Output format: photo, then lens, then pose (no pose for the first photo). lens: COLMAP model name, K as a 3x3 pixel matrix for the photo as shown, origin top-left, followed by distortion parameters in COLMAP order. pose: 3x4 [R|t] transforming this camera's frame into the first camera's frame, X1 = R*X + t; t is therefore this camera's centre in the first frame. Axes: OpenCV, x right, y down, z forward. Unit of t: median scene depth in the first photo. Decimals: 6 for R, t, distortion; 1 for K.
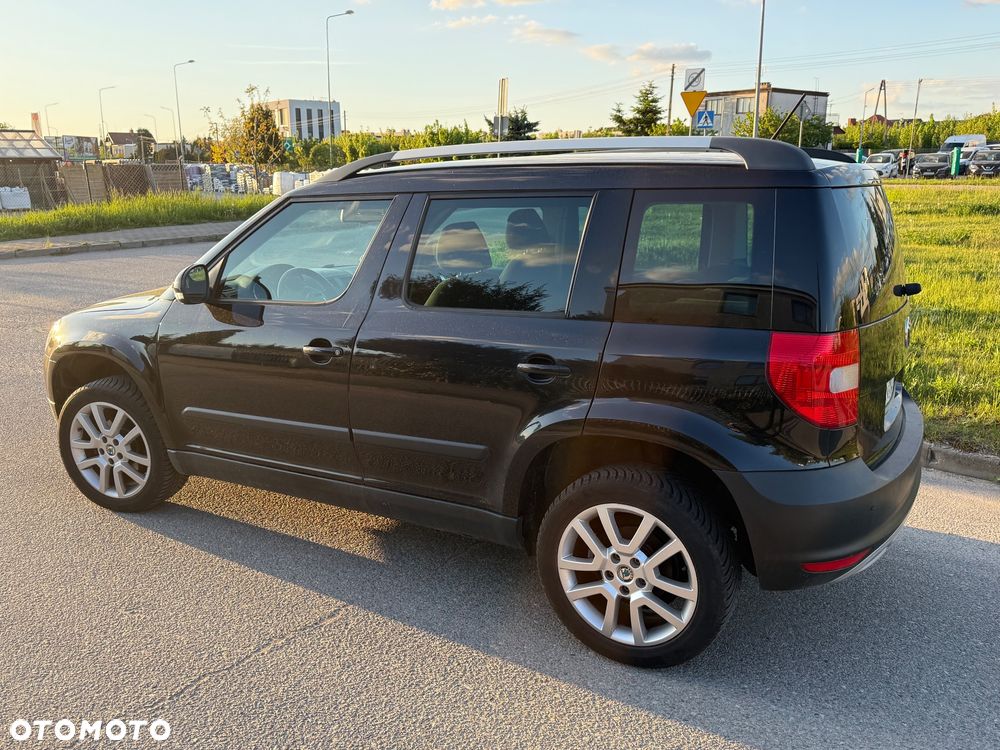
lens RADIAL K [[842.1, 0, 500.0], [0, 842.1, 375.0], [0, 0, 1]] dist [0.073819, -0.118863]
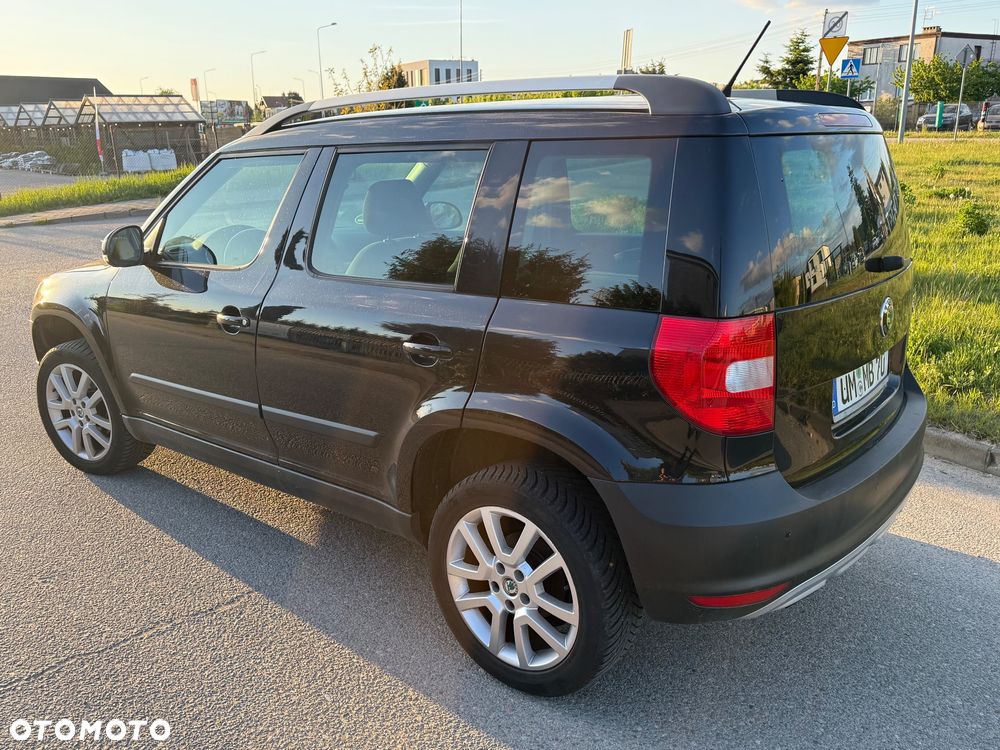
lens RADIAL K [[842.1, 0, 500.0], [0, 842.1, 375.0], [0, 0, 1]] dist [0.073819, -0.118863]
pose [[0.985213, 0.037199, -0.167247, 0.227728], [-0.029708, 0.998449, 0.047077, -0.019736], [0.168739, -0.041412, 0.984790, 0.122705]]
